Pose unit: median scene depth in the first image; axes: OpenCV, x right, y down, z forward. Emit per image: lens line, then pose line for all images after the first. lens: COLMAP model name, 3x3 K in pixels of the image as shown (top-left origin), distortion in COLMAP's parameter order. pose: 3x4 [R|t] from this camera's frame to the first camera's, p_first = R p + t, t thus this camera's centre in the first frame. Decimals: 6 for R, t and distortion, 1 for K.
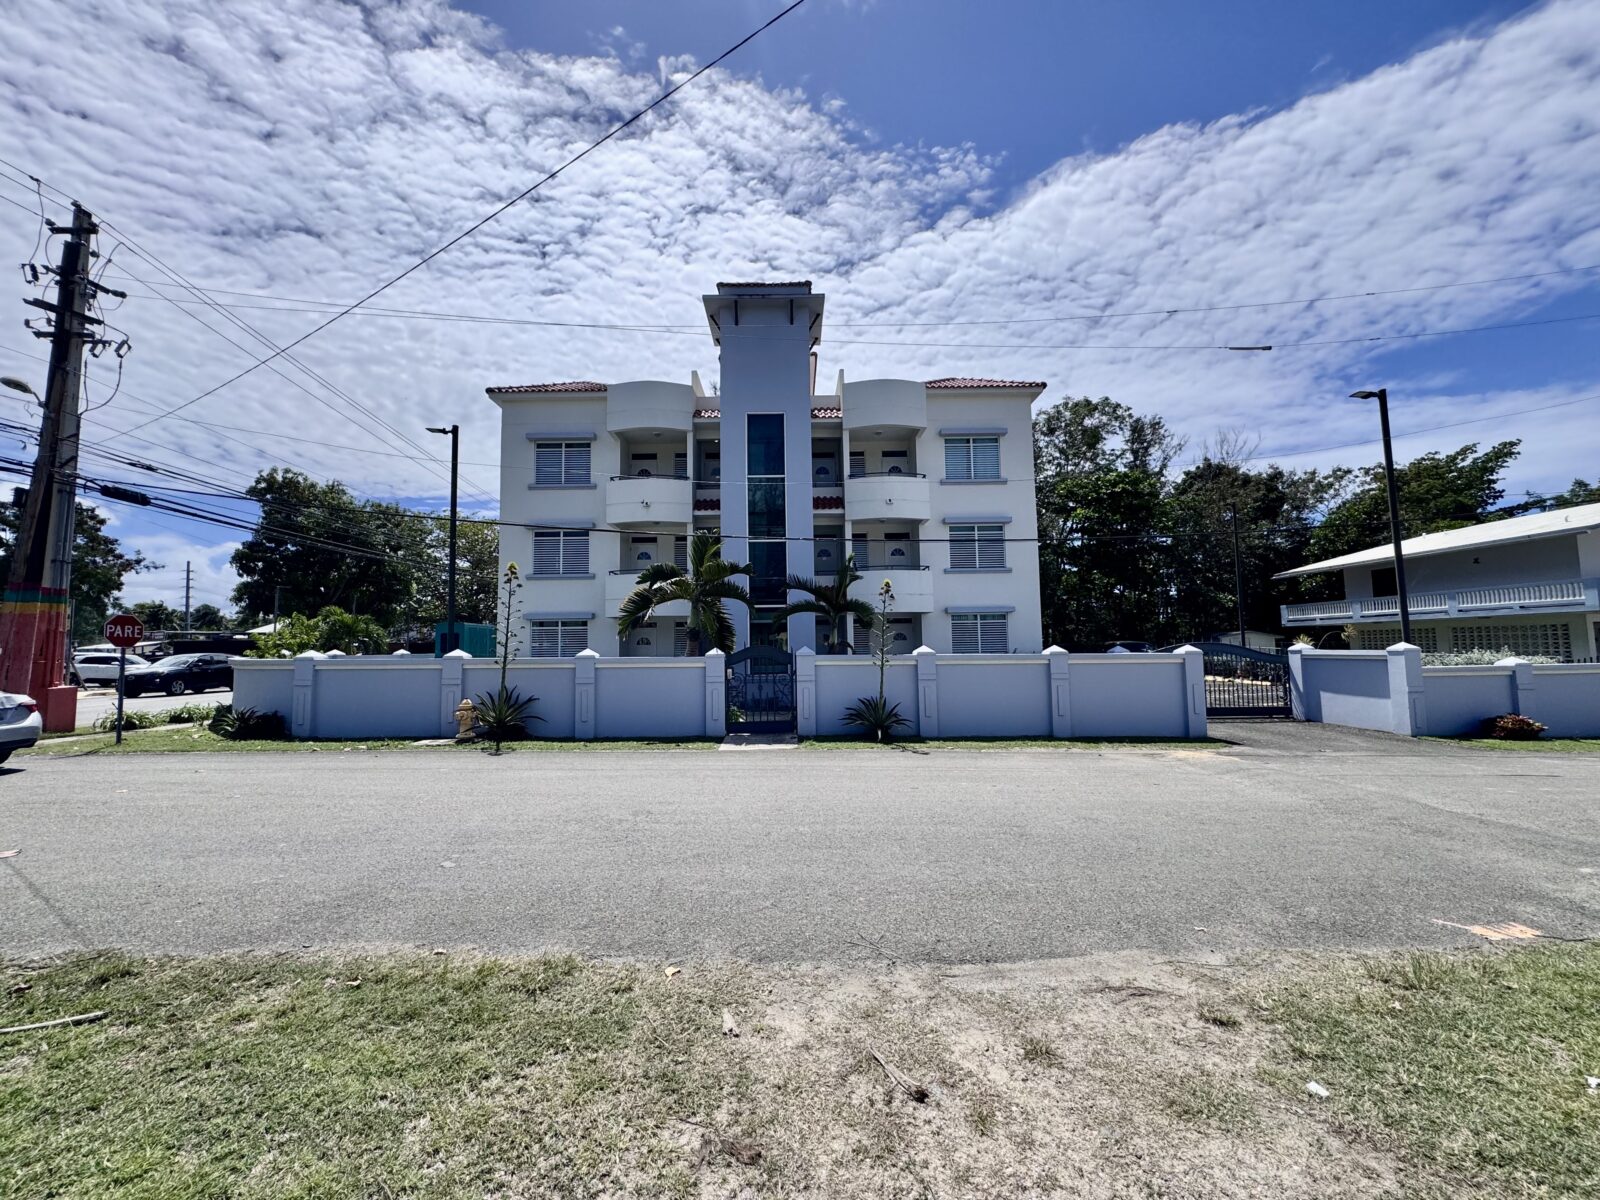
lens RADIAL K [[646.8, 0, 796.4], [0, 646.8, 628.9], [0, 0, 1]] dist [-0.006546, -0.000188]
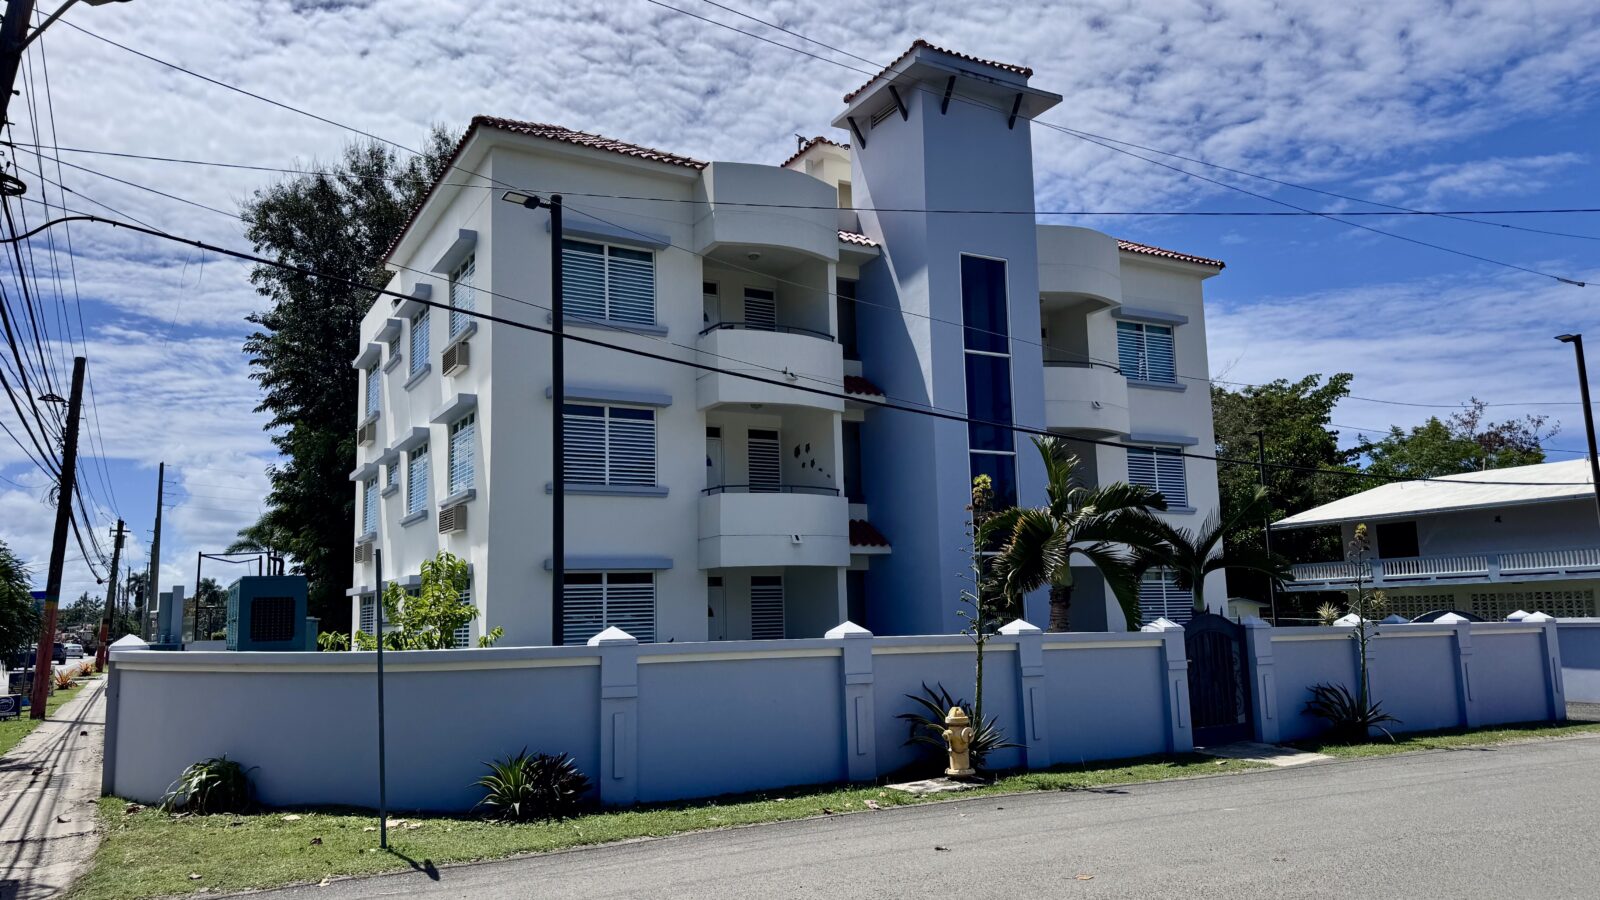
lens RADIAL K [[1162.2, 0, 800.0], [0, 1162.2, 450.0], [0, 0, 1]] dist [0.102688, -0.142794]
pose [[0.858603, 0.061829, 0.508899, -0.245408], [0.004313, 0.991794, -0.127775, 0.002992], [-0.512623, 0.111903, 0.851290, 0.034975]]
